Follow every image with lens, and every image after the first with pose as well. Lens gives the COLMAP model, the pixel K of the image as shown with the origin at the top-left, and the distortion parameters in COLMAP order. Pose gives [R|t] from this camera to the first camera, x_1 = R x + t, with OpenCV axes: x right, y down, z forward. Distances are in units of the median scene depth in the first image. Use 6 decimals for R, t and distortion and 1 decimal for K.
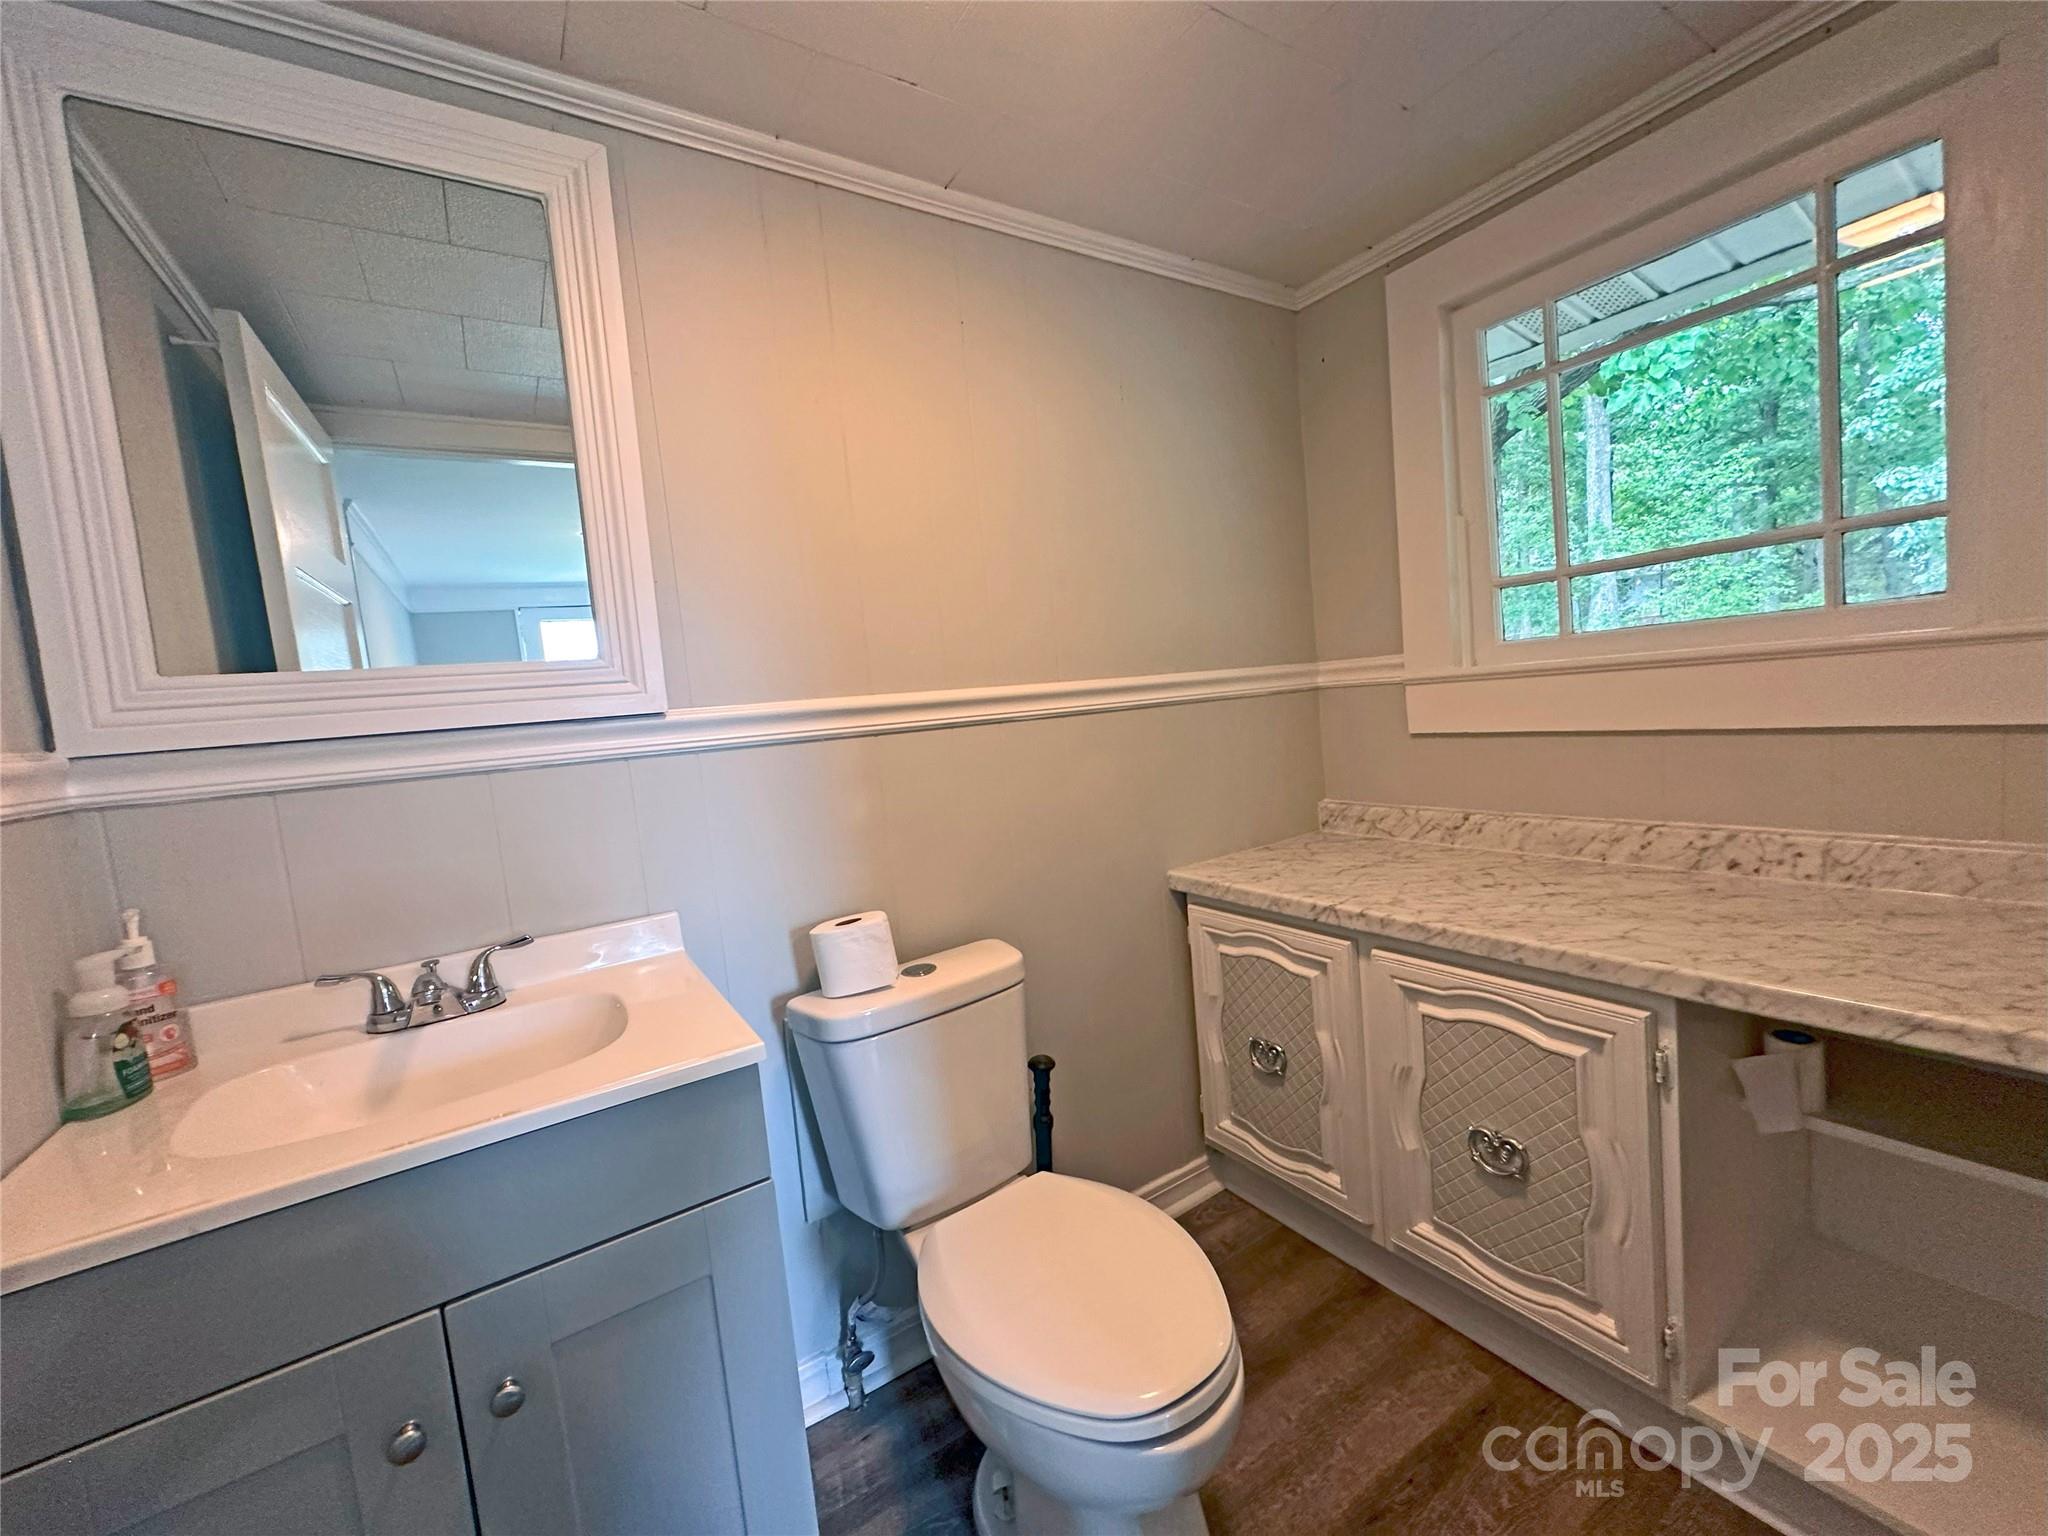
lens RADIAL K [[815.6, 0, 1028.3], [0, 815.6, 768.0], [0, 0, 1]] dist [-0.005534, 0.001124]
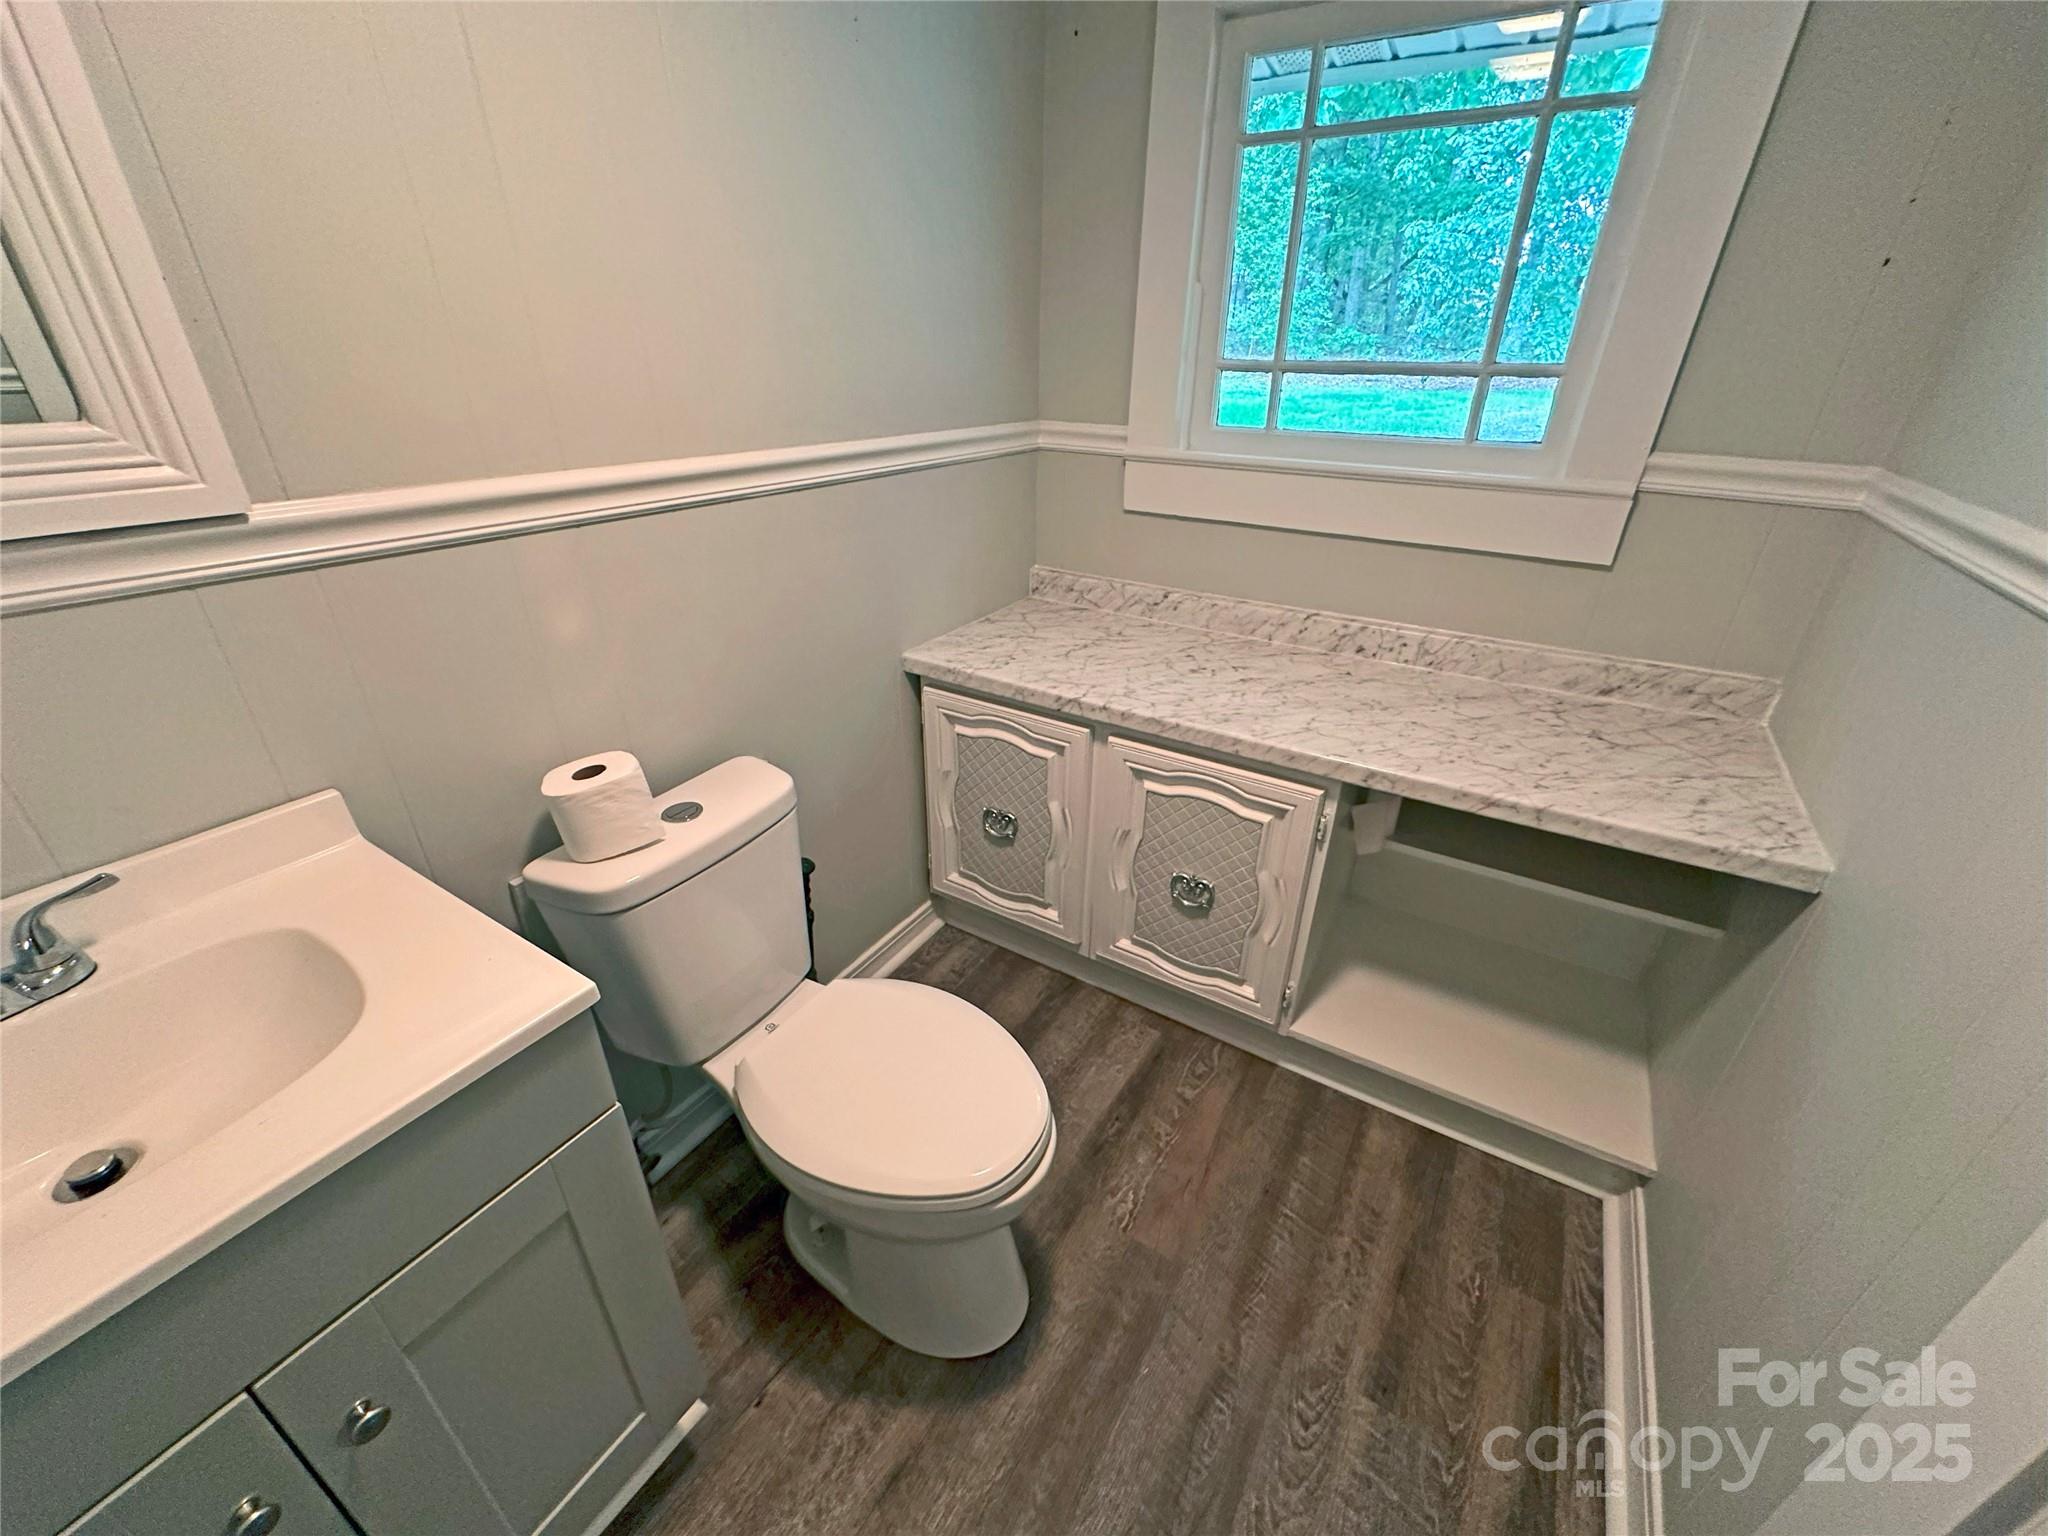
lens RADIAL K [[815.6, 0, 1023.1], [0, 815.6, 764.3], [0, 0, 1]] dist [-0.005534, 0.001124]
pose [[0.897141, -0.103436, 0.429464, -0.170224], [-0.060159, 0.934533, 0.350754, -0.129180], [-0.437629, -0.340512, 0.832185, 0.112104]]
